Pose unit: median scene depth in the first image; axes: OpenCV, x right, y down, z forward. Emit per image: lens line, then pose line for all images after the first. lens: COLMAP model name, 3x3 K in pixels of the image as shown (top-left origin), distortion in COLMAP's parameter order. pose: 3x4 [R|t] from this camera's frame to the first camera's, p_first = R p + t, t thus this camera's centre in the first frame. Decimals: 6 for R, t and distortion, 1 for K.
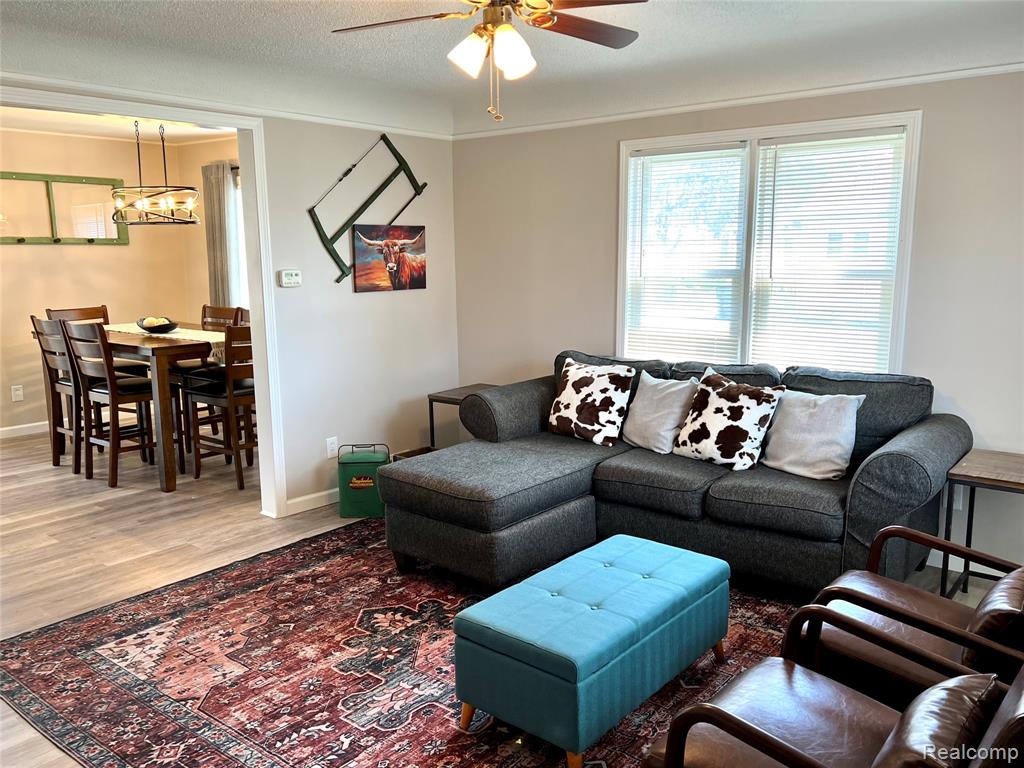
lens RADIAL K [[832.7, 0, 516.0], [0, 832.7, 384.9], [0, 0, 1]] dist [0.048944, -0.056192]
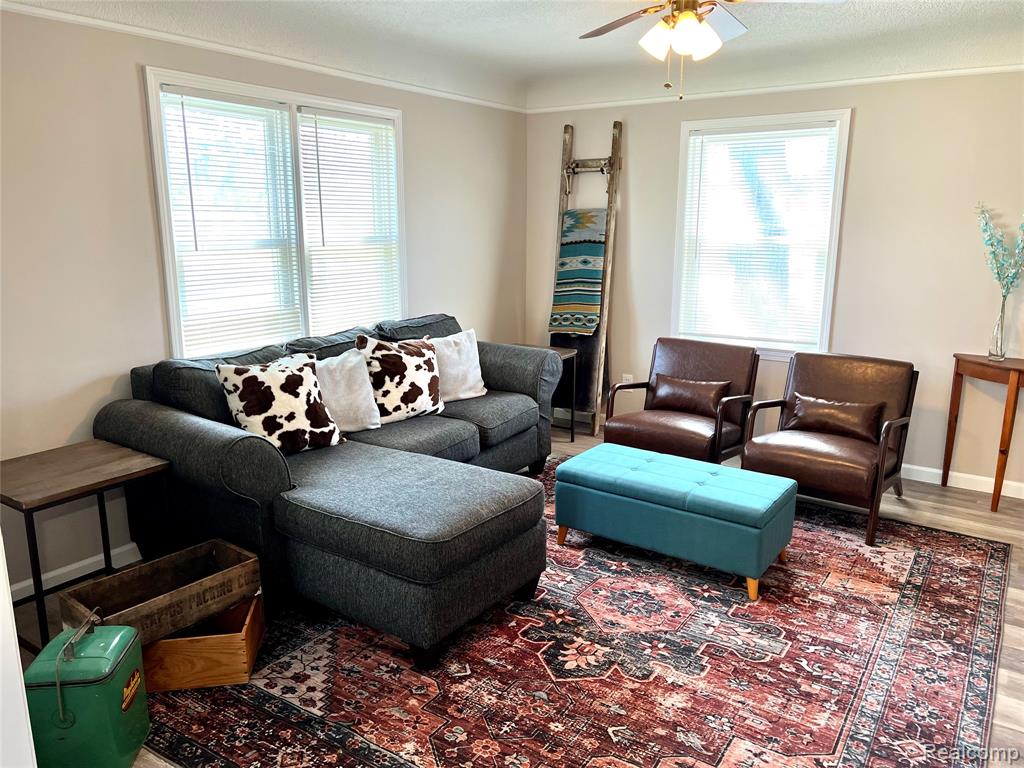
lens RADIAL K [[767.1, 0, 517.5], [0, 767.1, 383.5], [0, 0, 1]] dist [0.061302, -0.069860]
pose [[-0.094004, -0.206252, 0.973973, -0.832538], [0.155899, 0.963186, 0.219015, -0.165032], [-0.983290, 0.172430, -0.058389, 1.032450]]
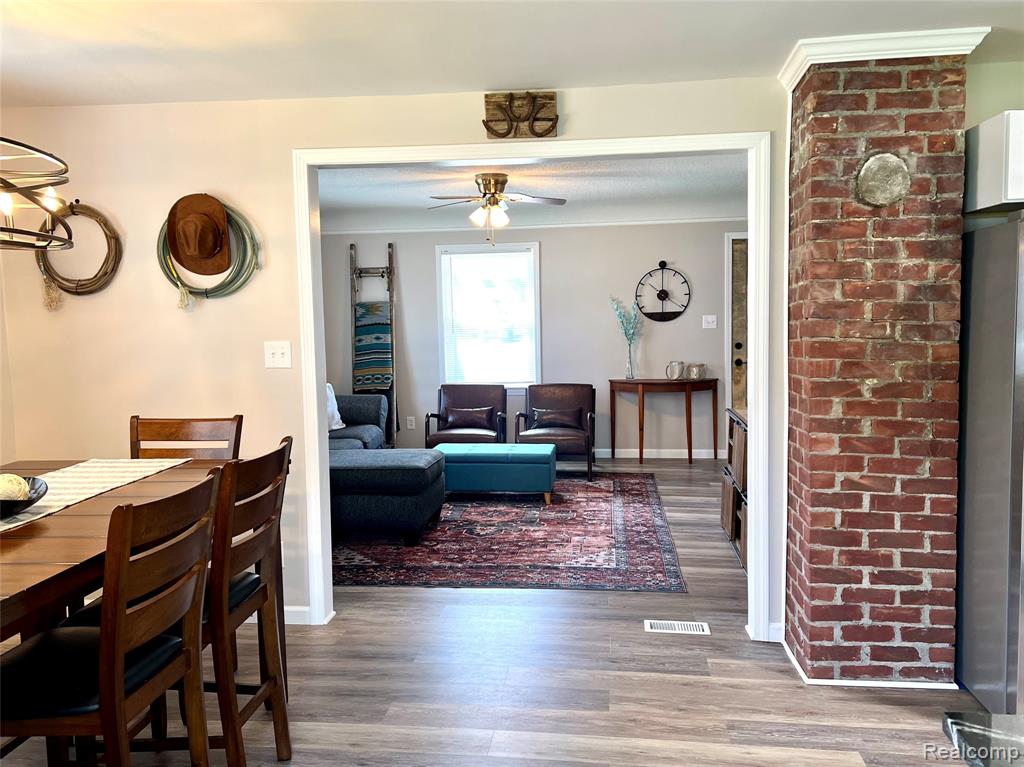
lens RADIAL K [[832.7, 0, 516.0], [0, 832.7, 384.4], [0, 0, 1]] dist [0.048944, -0.056192]
pose [[-0.540257, -0.059397, 0.839401, -1.479328], [0.157267, 0.972804, 0.170057, -0.251240], [-0.826674, 0.223885, -0.516222, 1.671980]]
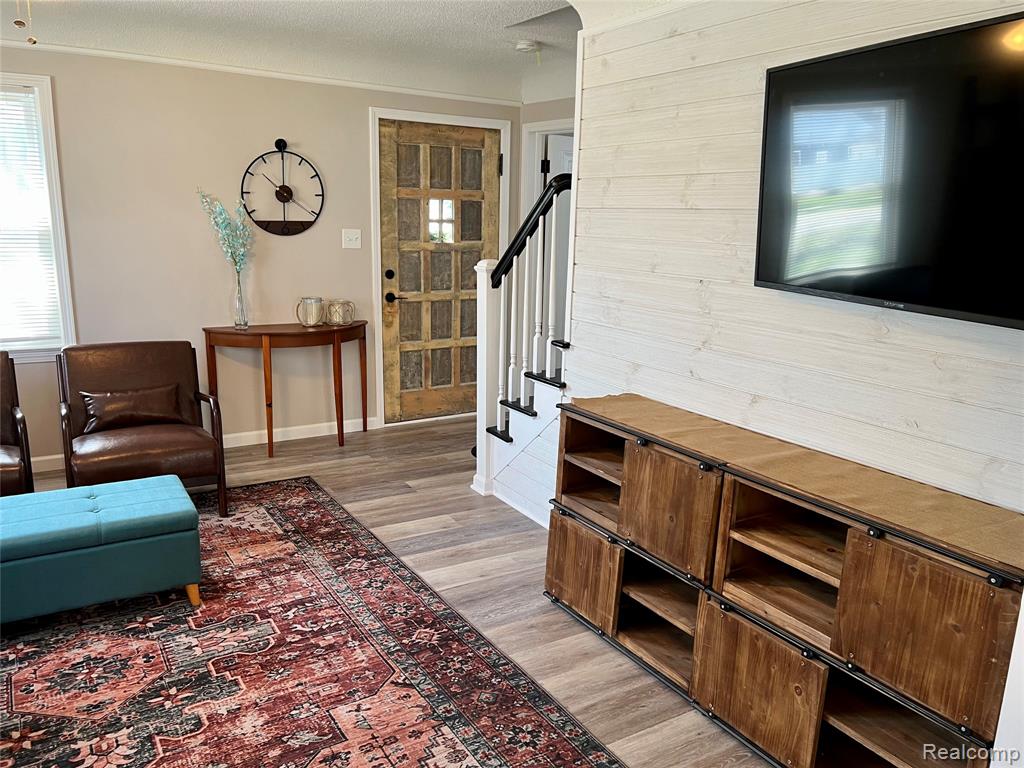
lens RADIAL K [[767.1, 0, 517.5], [0, 767.1, 383.5], [0, 0, 1]] dist [0.061302, -0.069860]
pose [[-0.950674, -0.087925, 0.297470, -0.602065], [0.025291, 0.933821, 0.356844, -0.202457], [-0.309159, 0.346766, -0.885536, 1.307257]]
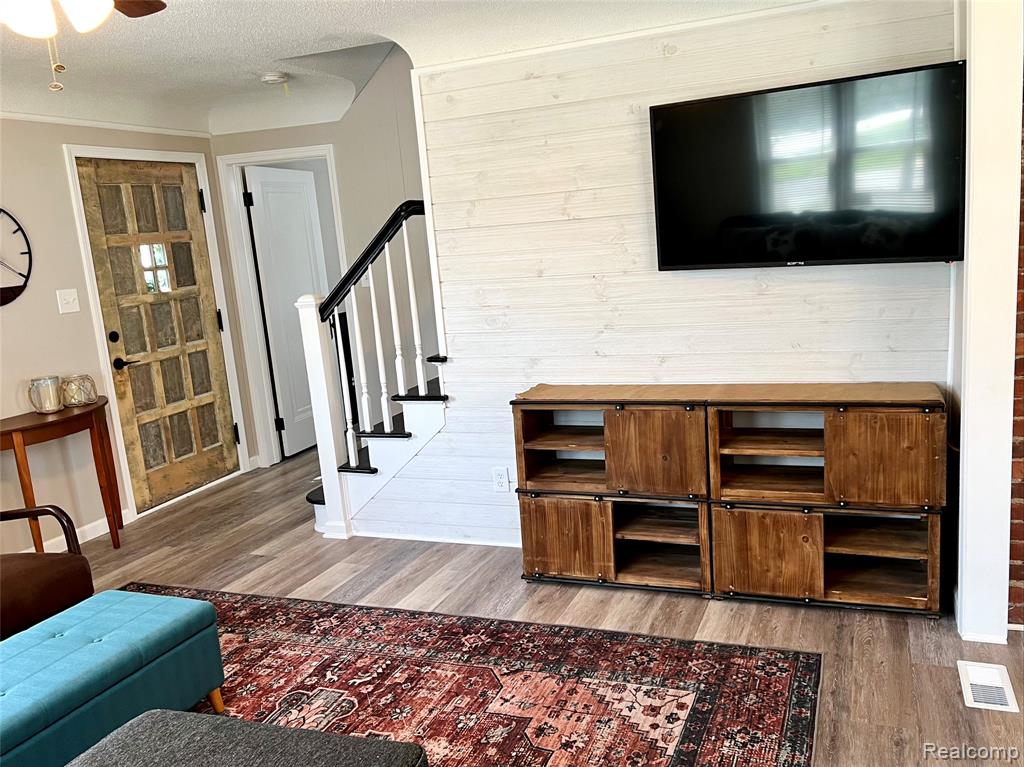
lens RADIAL K [[848.6, 0, 524.0], [0, 848.6, 379.8], [0, 0, 1]] dist [0.115345, -0.236854]
pose [[-0.948817, 0.129190, -0.288196, -0.123883], [0.031843, 0.946993, 0.319673, -0.234208], [0.314218, 0.294134, -0.902636, 1.484763]]
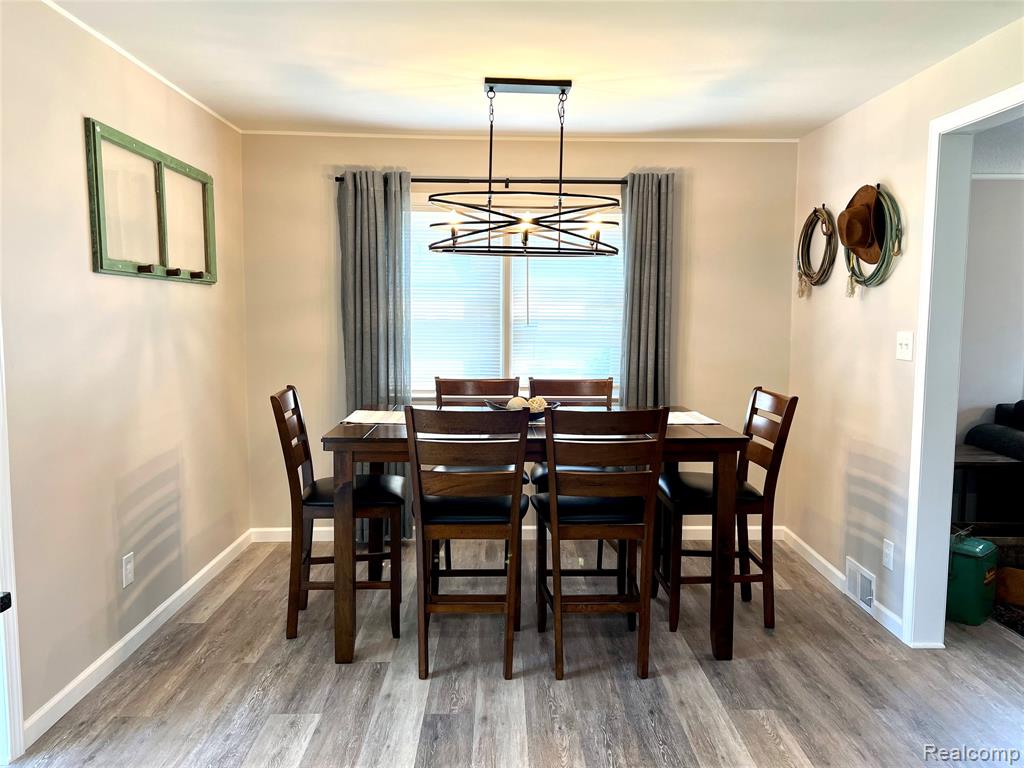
lens RADIAL K [[767.1, 0, 517.5], [0, 767.1, 383.5], [0, 0, 1]] dist [0.061302, -0.069860]
pose [[0.760768, -0.053663, 0.646801, -1.371200], [0.097016, 0.994782, -0.031576, -0.122018], [-0.641732, 0.086772, 0.762005, 0.938940]]
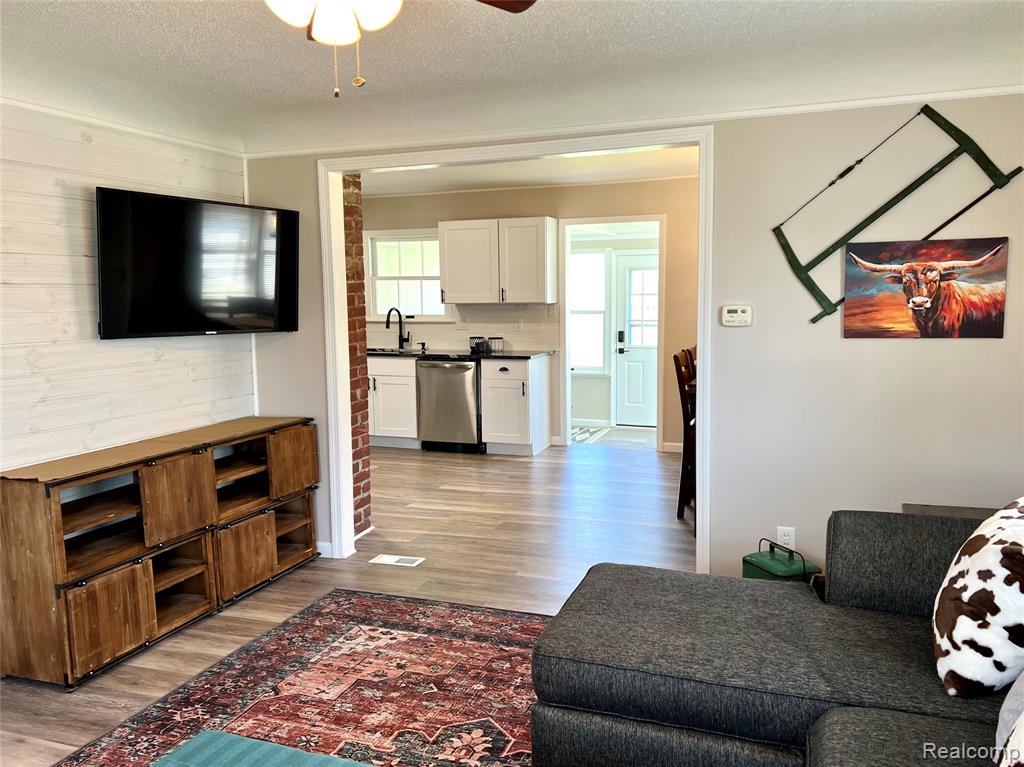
lens RADIAL K [[804.8, 0, 512.0], [0, 804.8, 383.5], [0, 0, 1]] dist [0.015938, 0.003021]
pose [[0.314494, 0.109724, -0.942897, 0.533947], [-0.141354, 0.987636, 0.067784, -0.112136], [0.938676, 0.111964, 0.326115, 0.729216]]
